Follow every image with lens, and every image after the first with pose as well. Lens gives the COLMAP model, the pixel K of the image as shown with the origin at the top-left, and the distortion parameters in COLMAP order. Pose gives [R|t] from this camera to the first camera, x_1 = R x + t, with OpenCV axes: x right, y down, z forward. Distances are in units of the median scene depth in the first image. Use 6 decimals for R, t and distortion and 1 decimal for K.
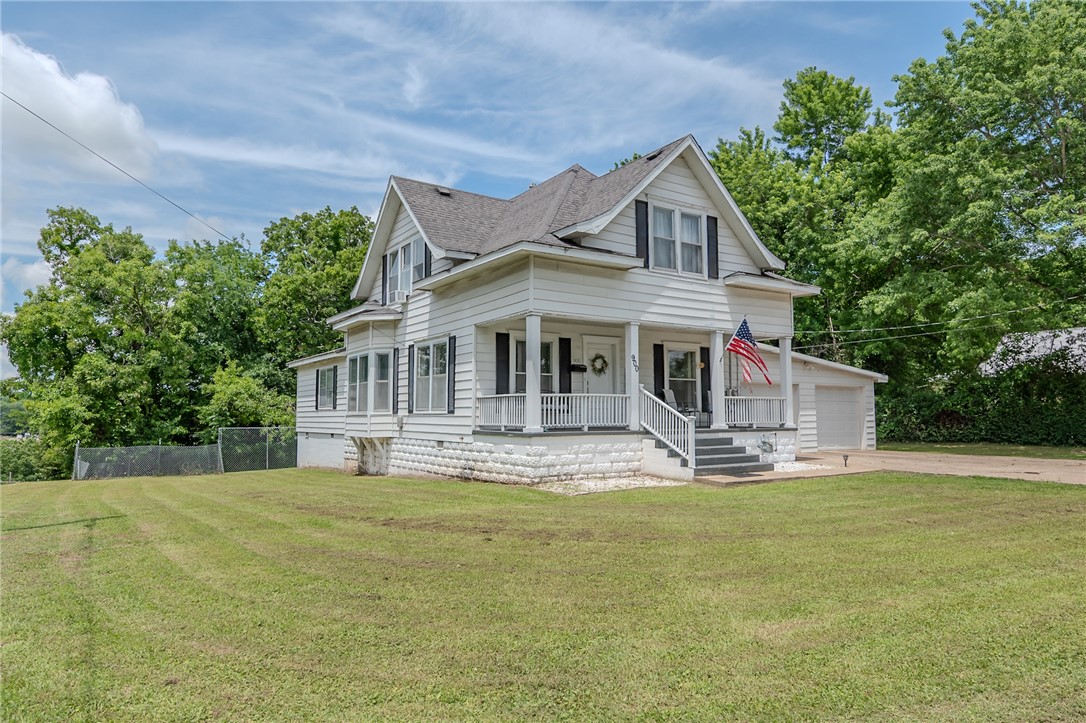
lens RADIAL K [[674.4, 0, 543.0], [0, 674.4, 361.5], [0, 0, 1]] dist [0.007544, 0.001392]
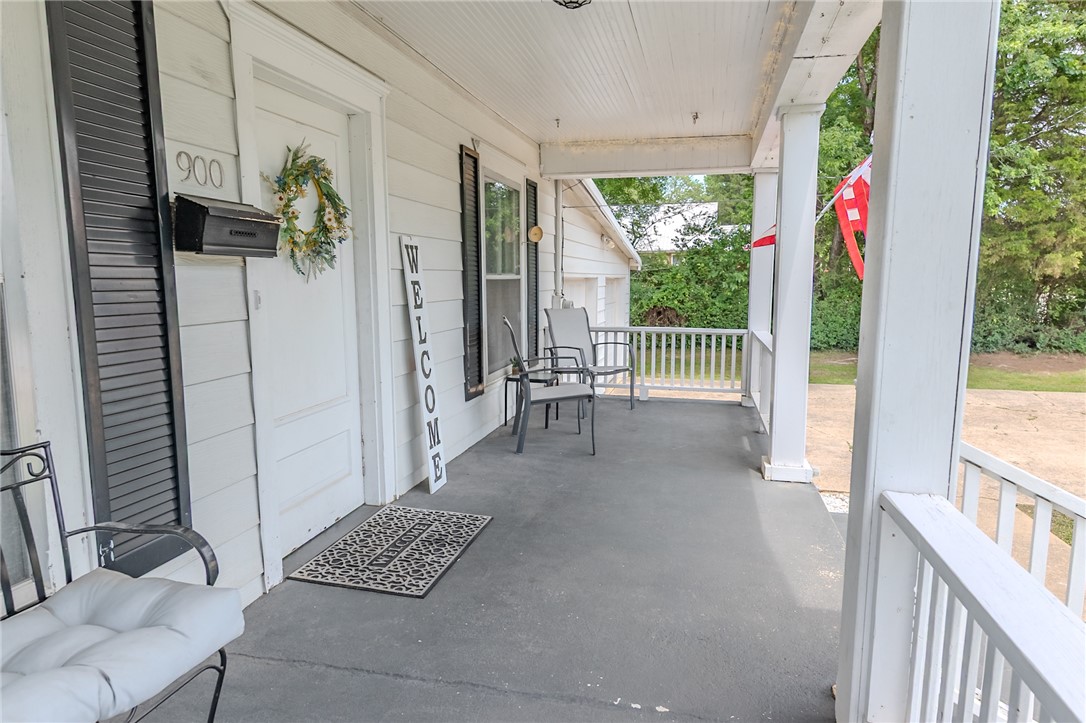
lens RADIAL K [[674.4, 0, 543.0], [0, 674.4, 361.5], [0, 0, 1]] dist [0.007544, 0.001392]
pose [[0.727725, -0.080203, 0.681163, 0.002998], [-0.057033, 0.982623, 0.176631, 0.009250], [-0.683493, -0.167388, 0.710506, 0.913119]]
